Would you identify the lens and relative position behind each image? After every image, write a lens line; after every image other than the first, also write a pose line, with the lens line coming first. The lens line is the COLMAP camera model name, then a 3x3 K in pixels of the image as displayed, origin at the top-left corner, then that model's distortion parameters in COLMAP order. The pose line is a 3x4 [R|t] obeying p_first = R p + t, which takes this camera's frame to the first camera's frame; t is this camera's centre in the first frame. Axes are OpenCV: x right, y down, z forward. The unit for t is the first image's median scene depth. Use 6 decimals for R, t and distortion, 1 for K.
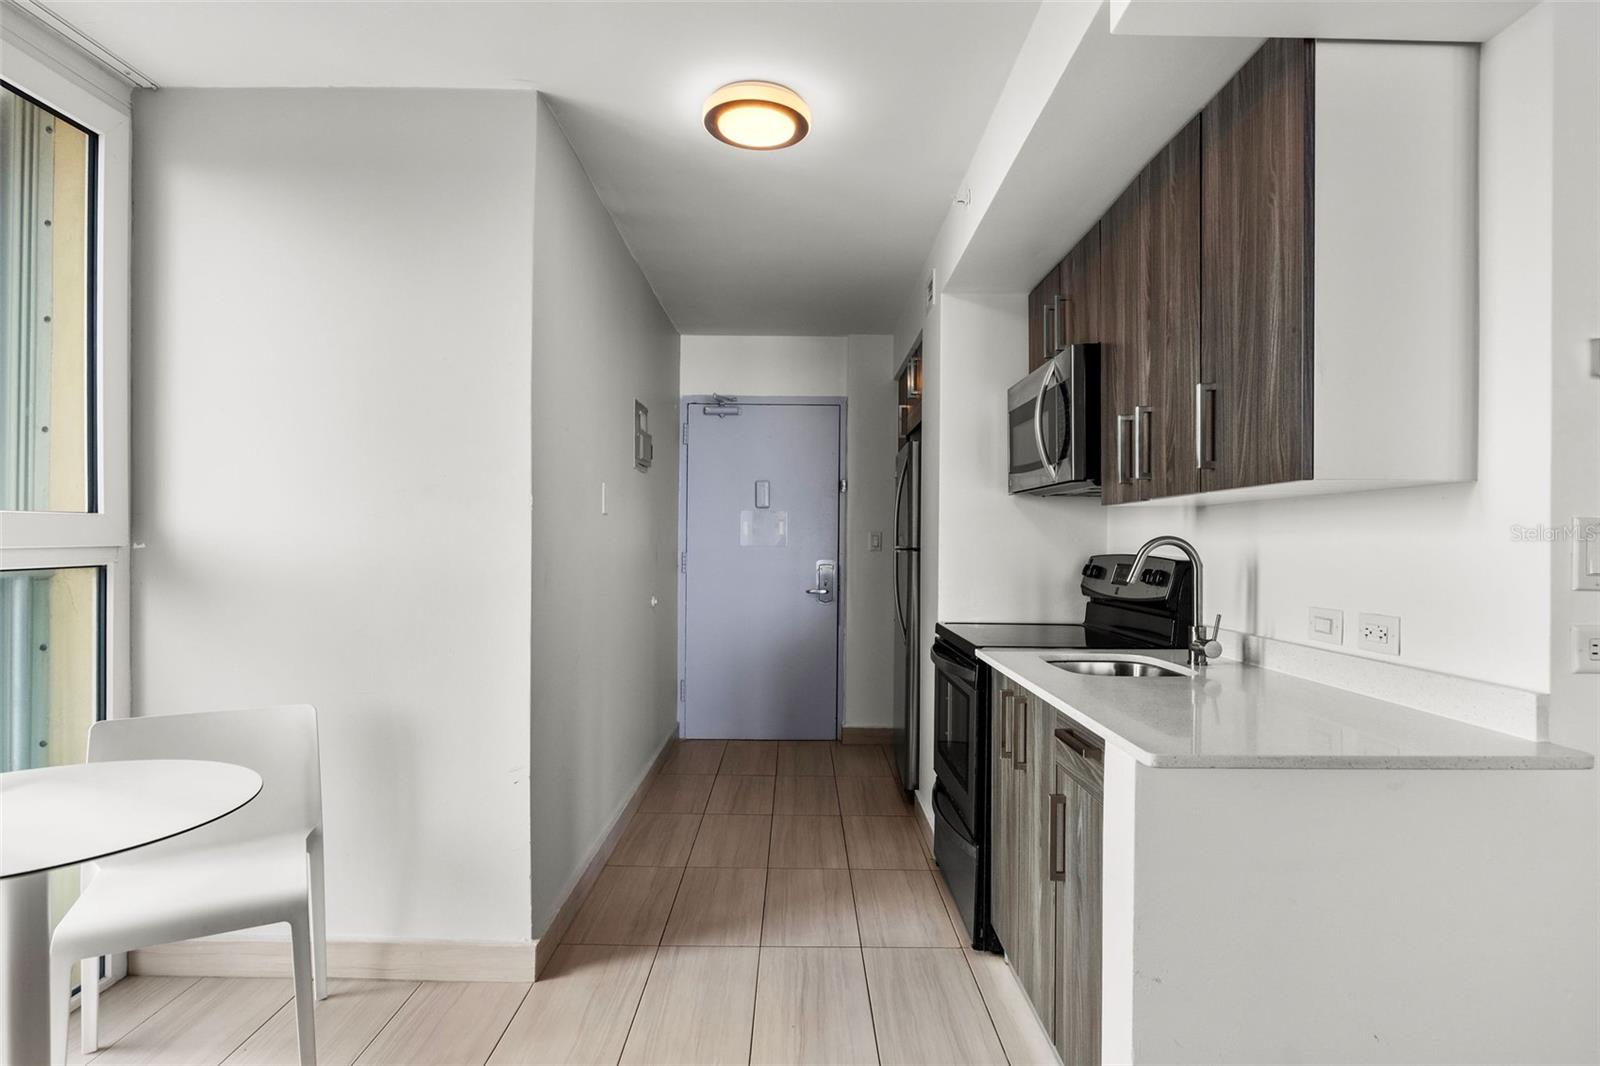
lens RADIAL K [[837.1, 0, 800.0], [0, 837.1, 533.0], [0, 0, 1]] dist [-0.001917, 0.000077]
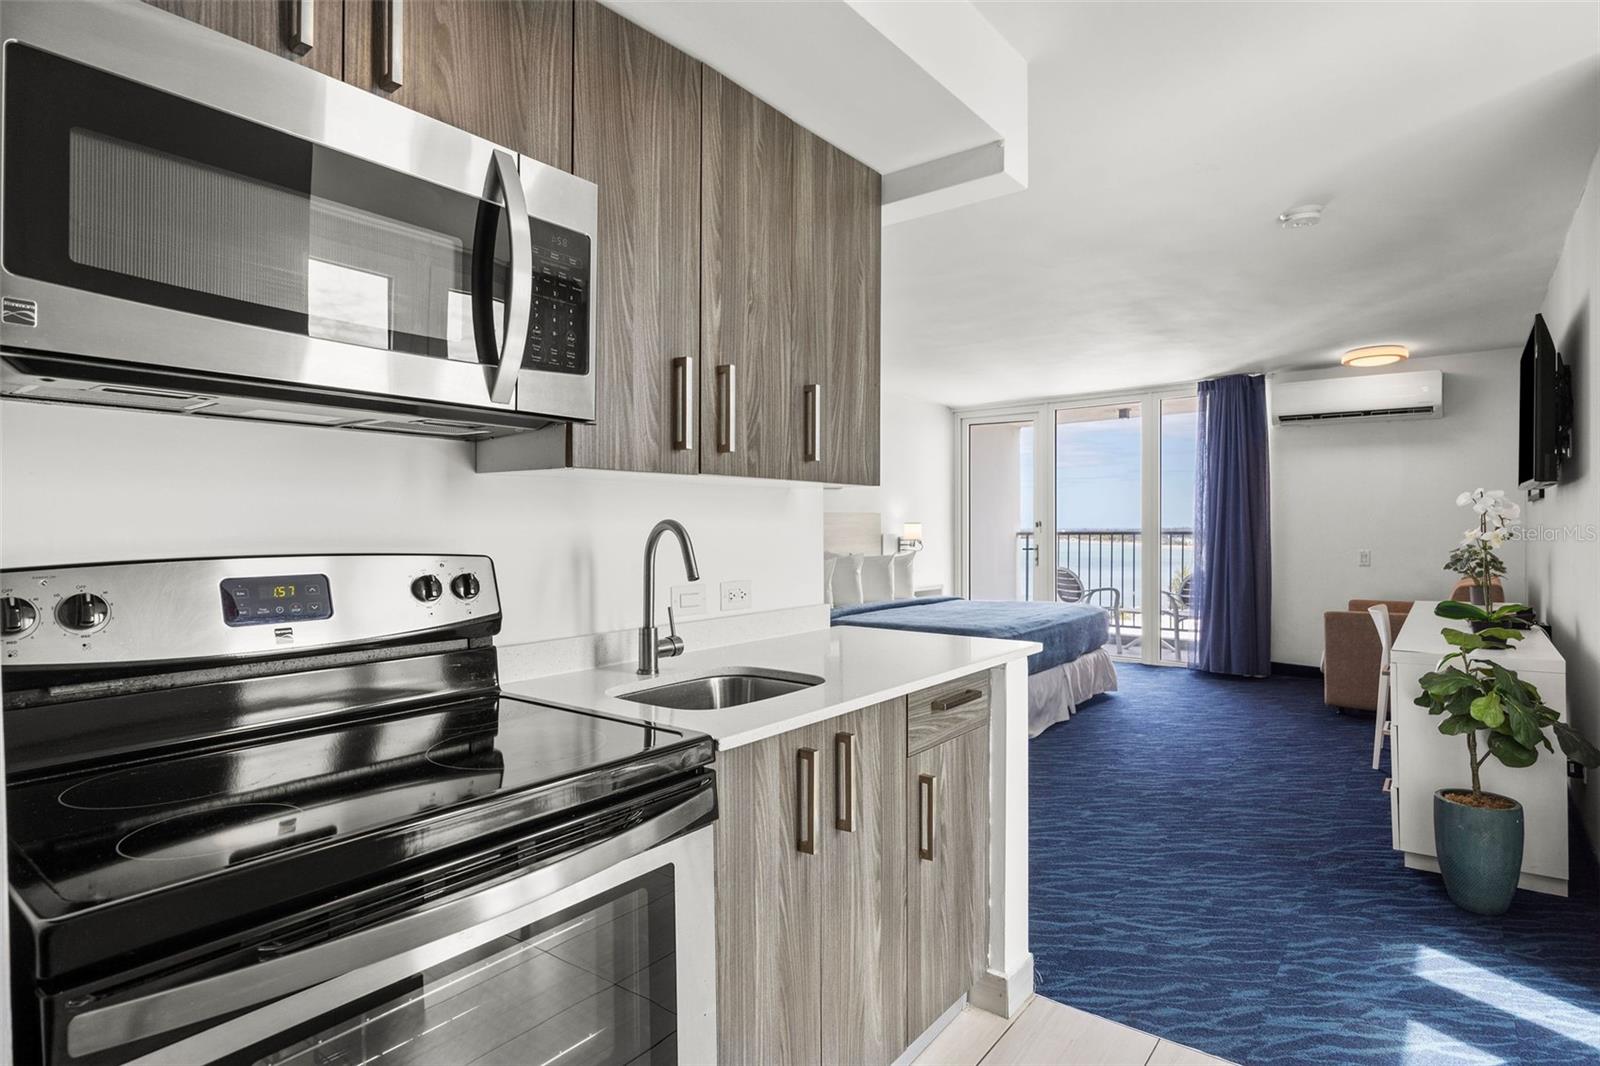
lens RADIAL K [[837.1, 0, 800.0], [0, 837.1, 533.0], [0, 0, 1]] dist [-0.001917, 0.000077]
pose [[-0.782135, -0.010420, 0.623022, -0.152244], [-0.008347, 0.999946, 0.006245, 0.009313], [-0.623054, -0.000316, -0.782179, 1.425817]]
